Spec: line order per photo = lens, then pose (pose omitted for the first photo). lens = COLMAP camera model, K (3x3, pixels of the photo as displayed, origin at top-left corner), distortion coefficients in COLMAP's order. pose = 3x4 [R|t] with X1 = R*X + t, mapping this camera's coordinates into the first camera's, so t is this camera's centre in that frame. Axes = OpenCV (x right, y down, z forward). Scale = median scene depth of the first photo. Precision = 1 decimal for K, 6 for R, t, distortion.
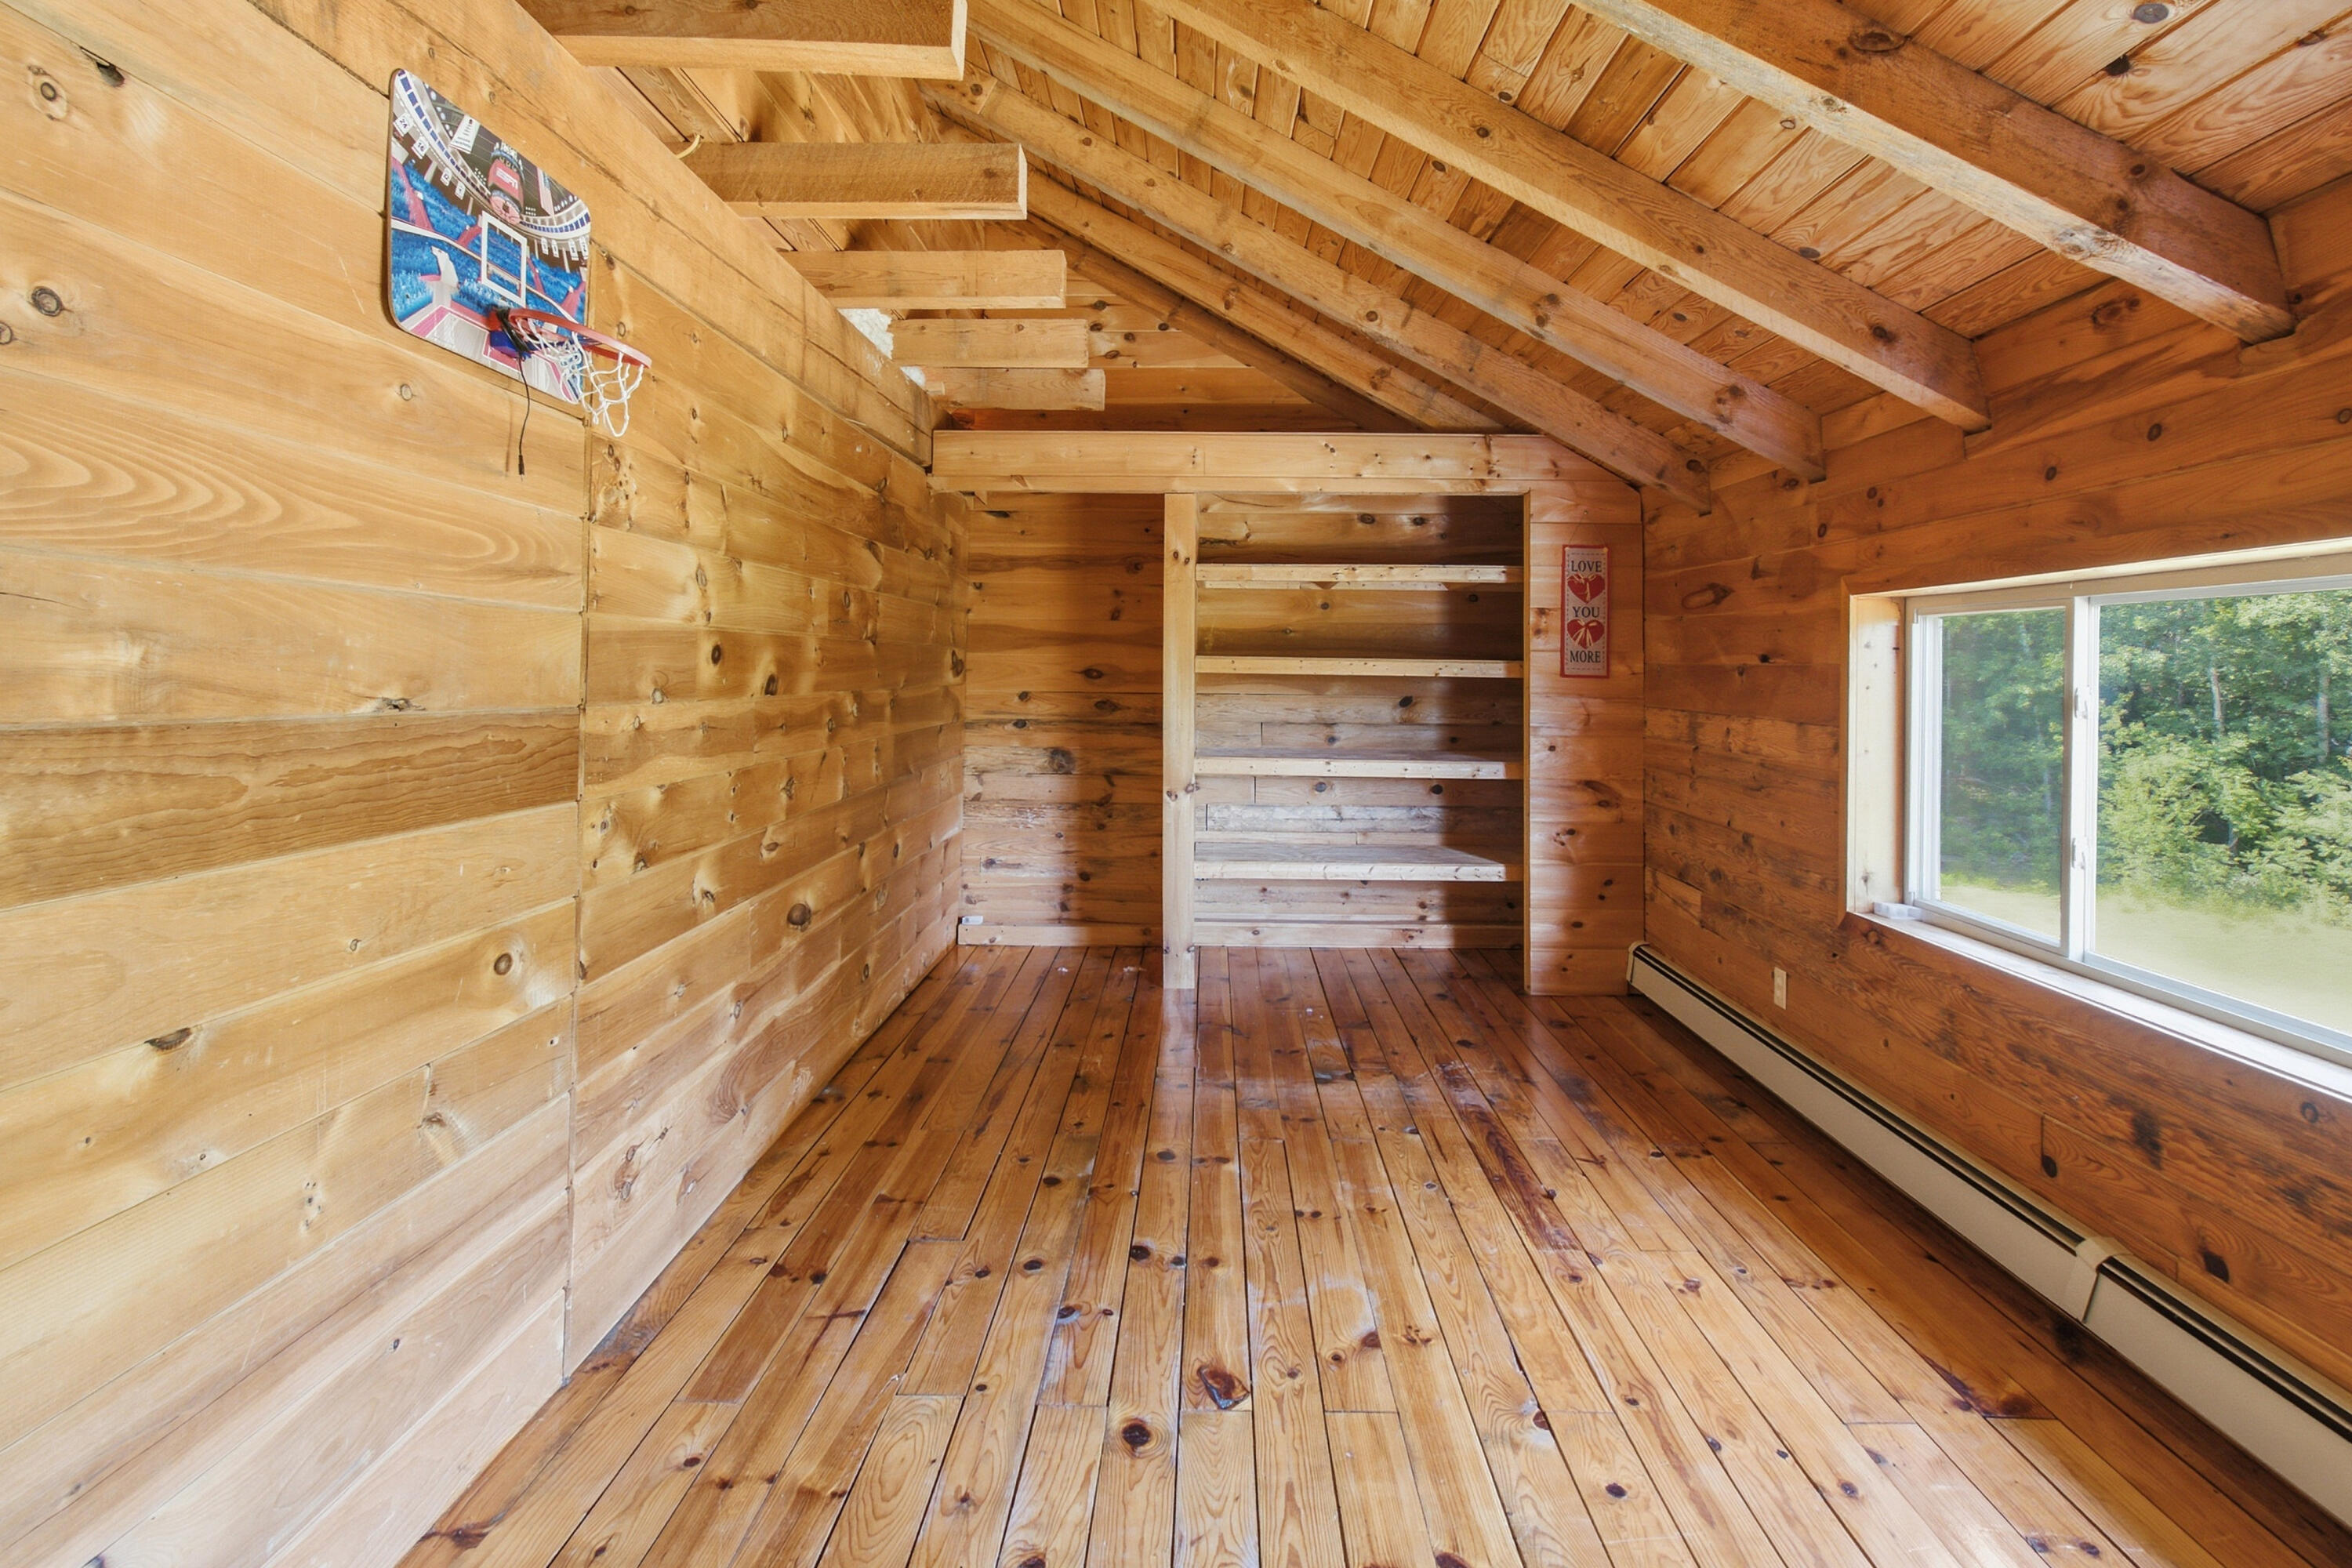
lens RADIAL K [[1132.0, 0, 1190.9], [0, 1132.0, 697.3], [0, 0, 1]] dist [0.001842, 0.001223]
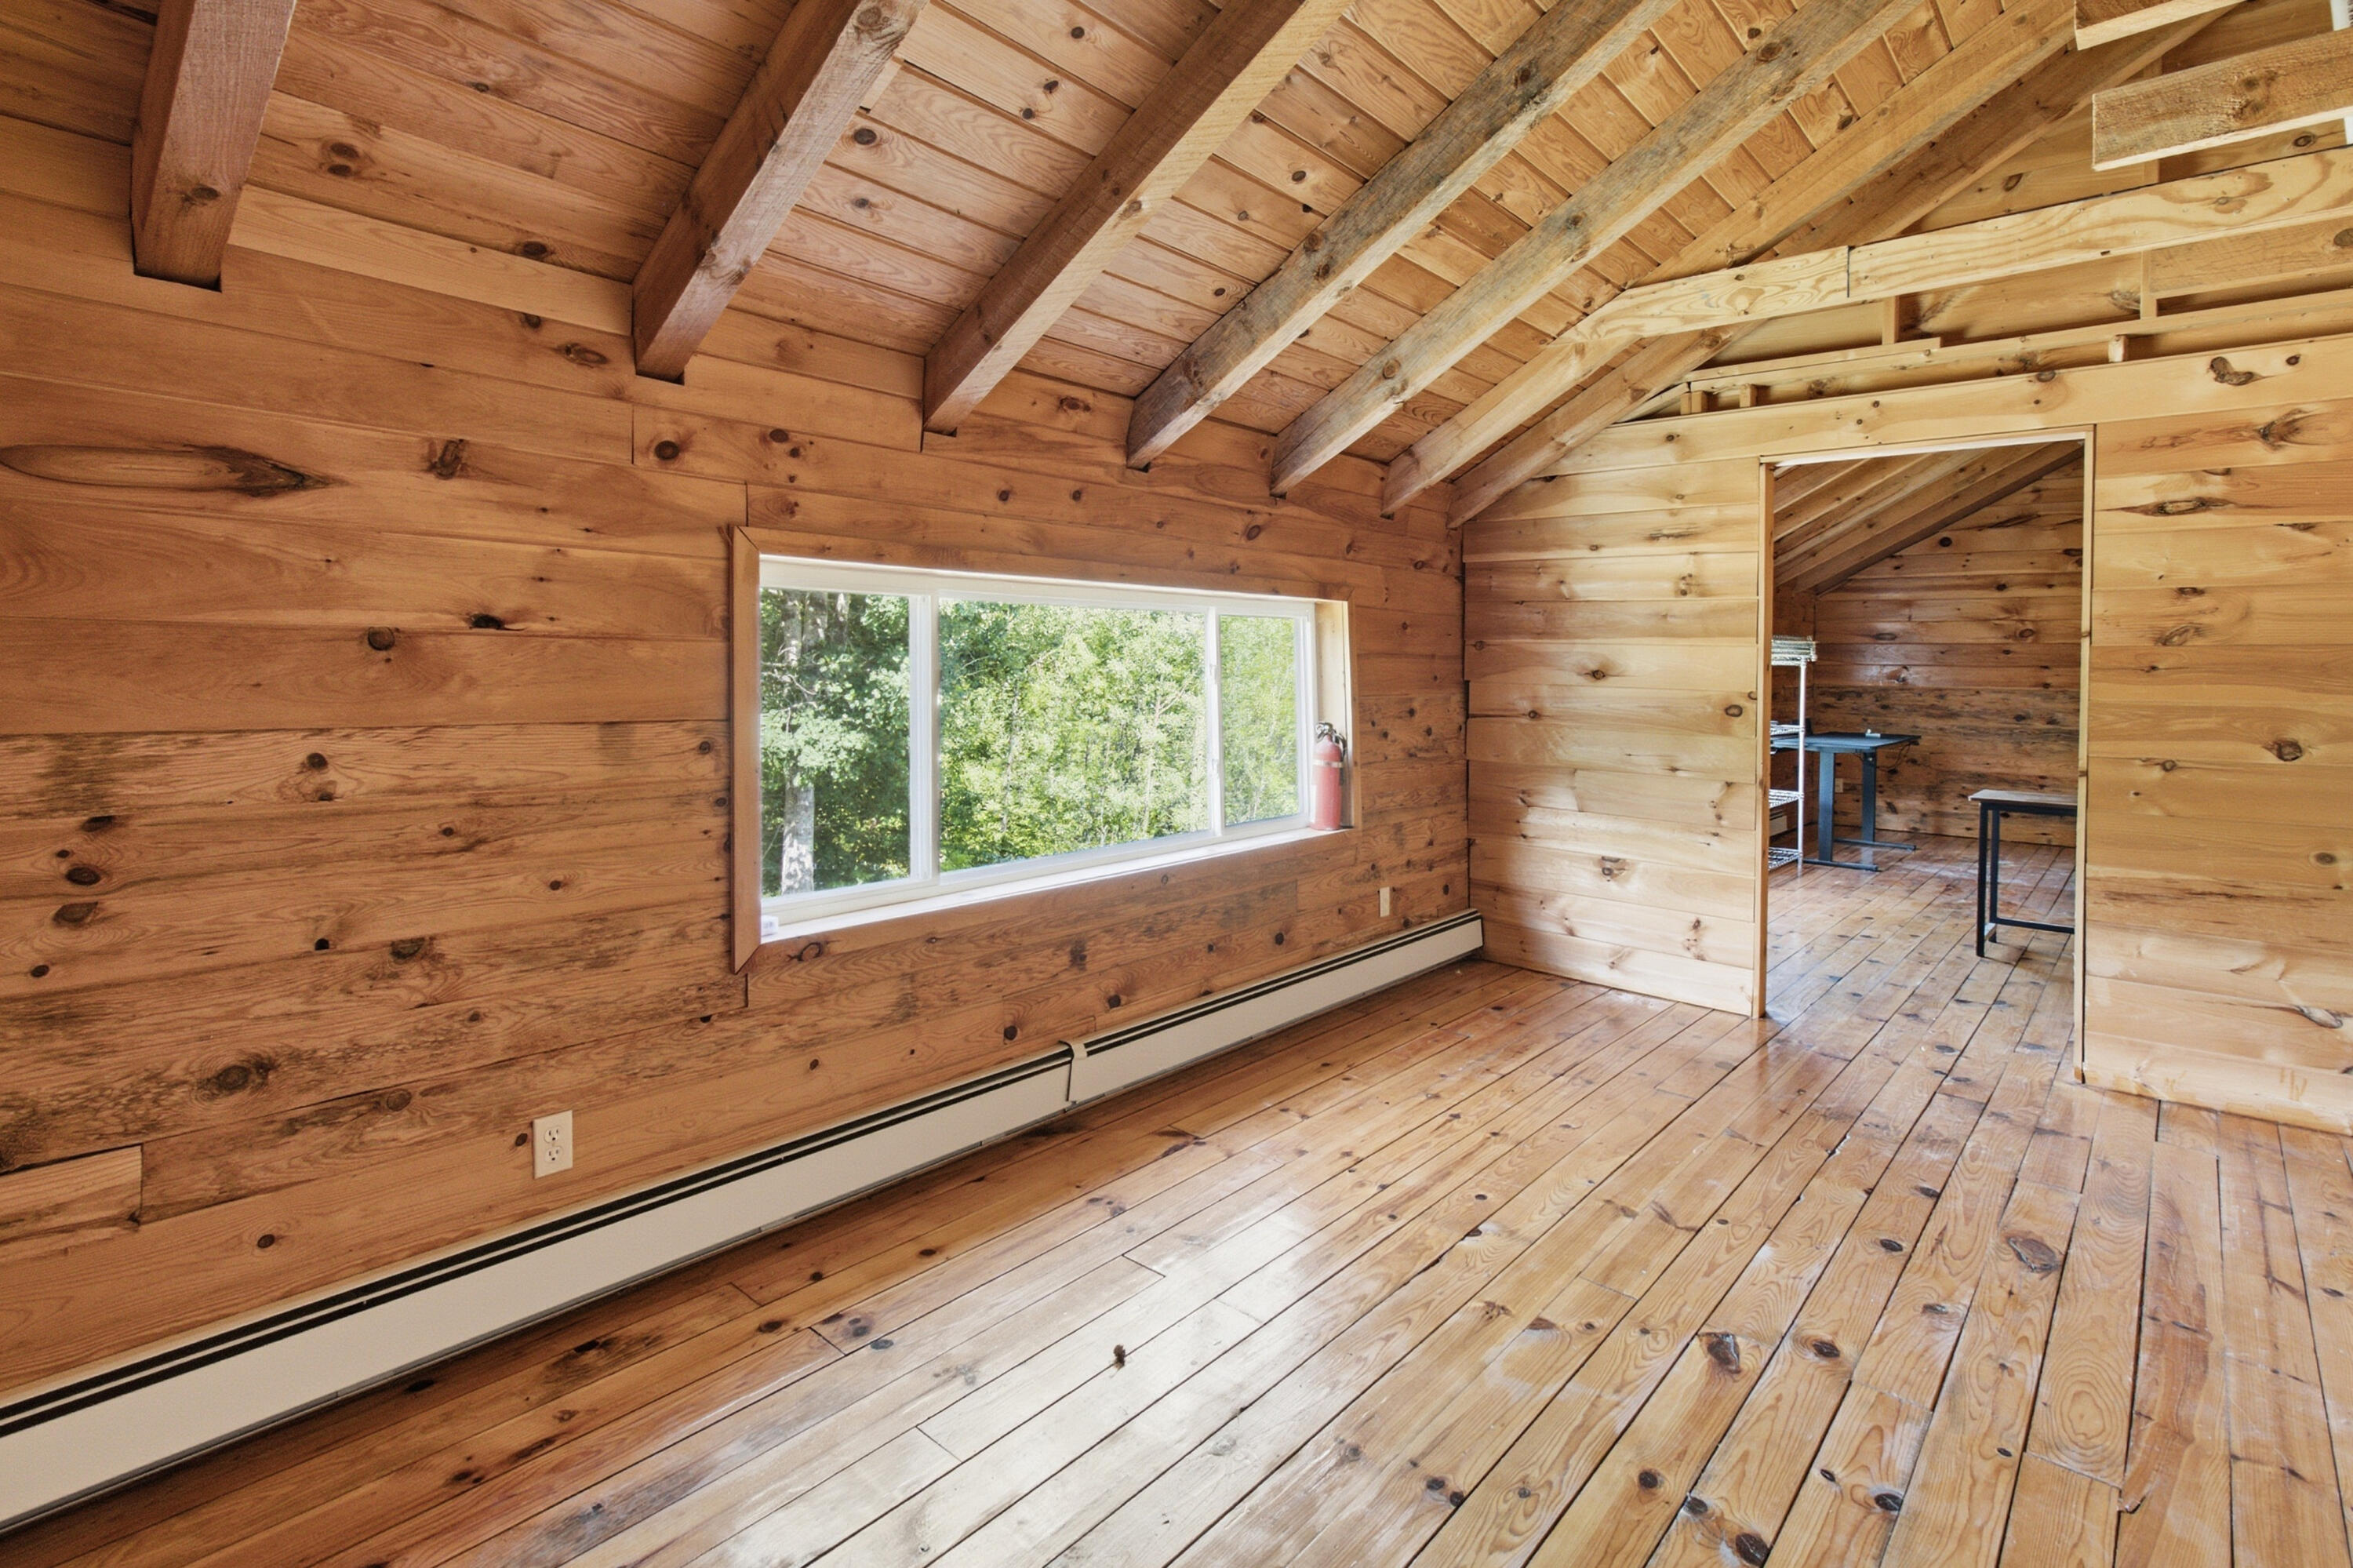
lens RADIAL K [[1132.5, 0, 1191.4], [0, 1132.5, 697.2], [0, 0, 1]] dist [0.001842, 0.001223]
pose [[-0.763802, -0.035462, 0.644475, -0.240724], [-0.001756, 0.998600, 0.052867, -0.044414], [-0.645448, 0.039248, -0.762795, 1.999091]]
